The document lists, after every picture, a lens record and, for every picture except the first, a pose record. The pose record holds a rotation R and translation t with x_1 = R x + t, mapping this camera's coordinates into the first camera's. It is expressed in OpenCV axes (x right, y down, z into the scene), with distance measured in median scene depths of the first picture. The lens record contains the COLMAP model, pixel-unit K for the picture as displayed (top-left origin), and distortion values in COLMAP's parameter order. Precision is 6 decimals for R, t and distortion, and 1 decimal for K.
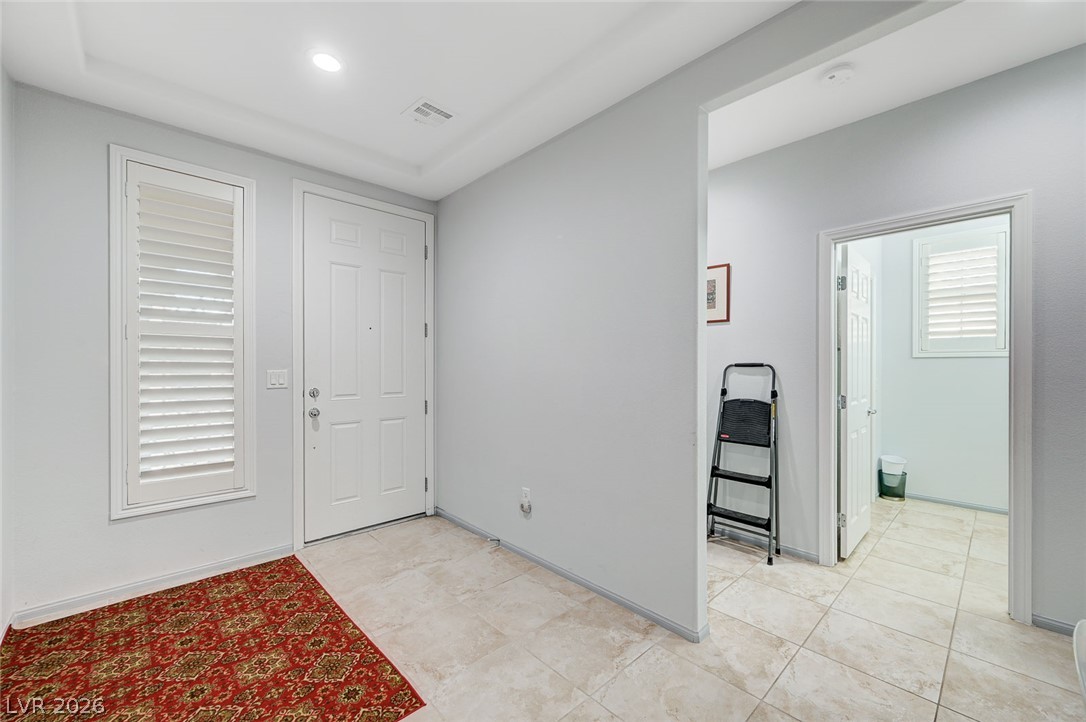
lens RADIAL K [[430.9, 0, 546.7], [0, 430.9, 371.6], [0, 0, 1]] dist [0.000436, 0.000334]
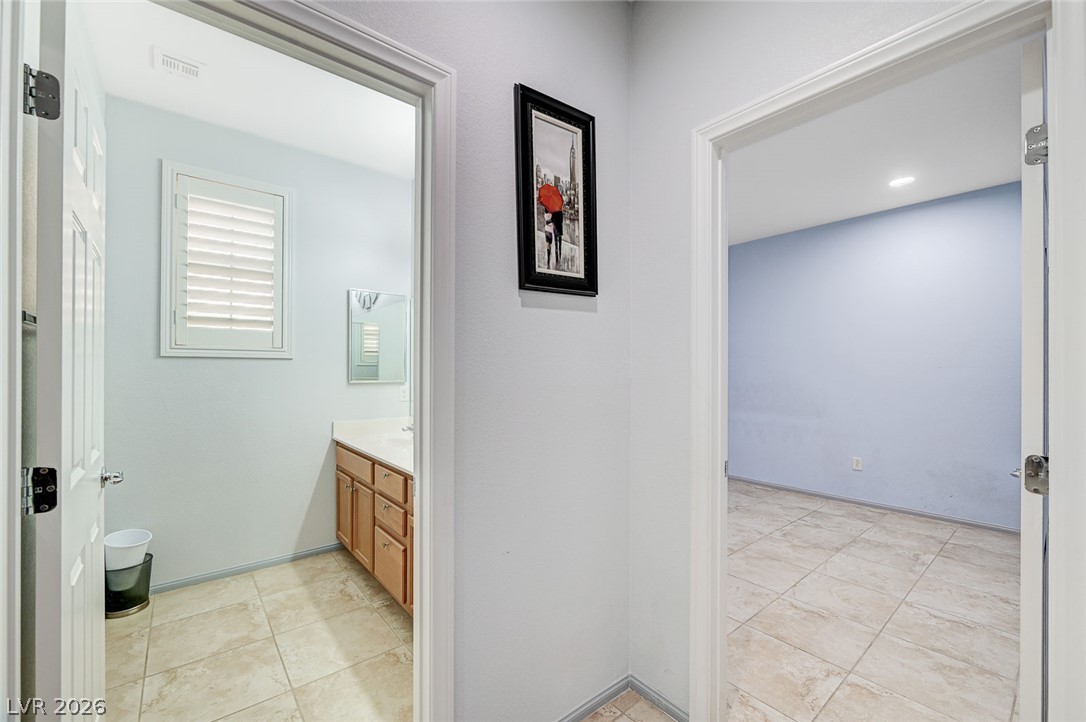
lens RADIAL K [[430.9, 0, 534.0], [0, 430.9, 368.4], [0, 0, 1]] dist [0.000436, 0.000334]
pose [[0.063301, 0.009327, 0.997951, 0.314044], [0.009775, 0.999903, -0.009965, -0.005781], [-0.997947, 0.010386, 0.063204, 0.492207]]
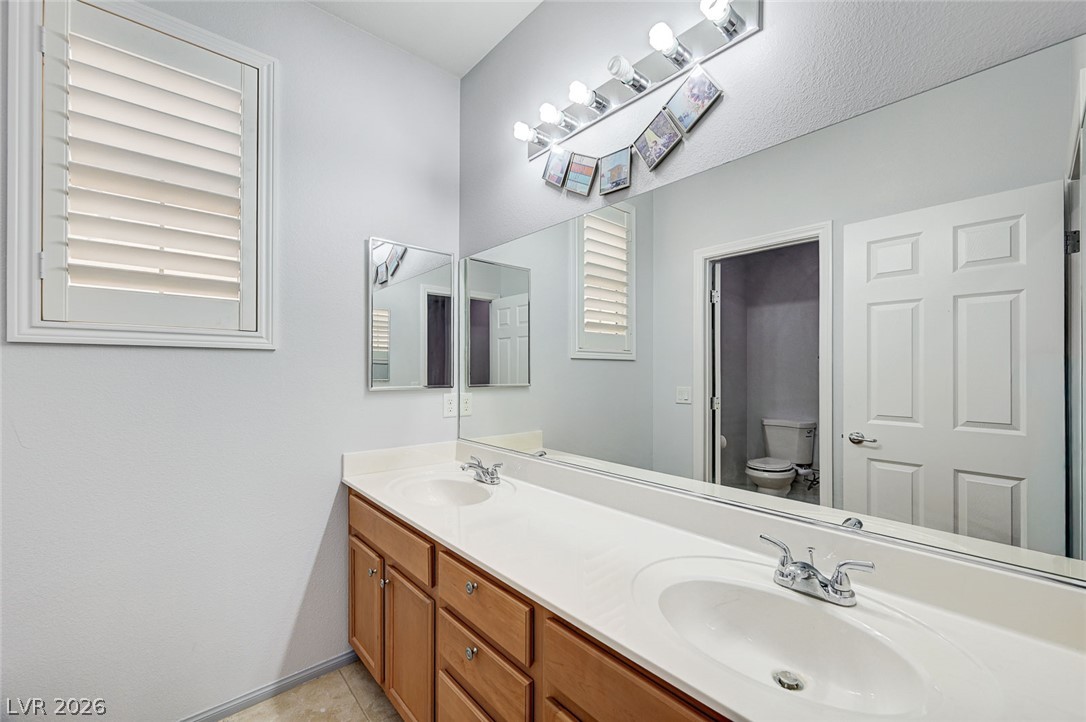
lens RADIAL K [[430.9, 0, 534.9], [0, 430.9, 371.8], [0, 0, 1]] dist [0.000436, 0.000334]
pose [[0.032552, 0.005606, 0.999454, 0.614850], [0.013816, 0.999886, -0.006058, -0.005376], [-0.999375, 0.014006, 0.032471, 0.684606]]
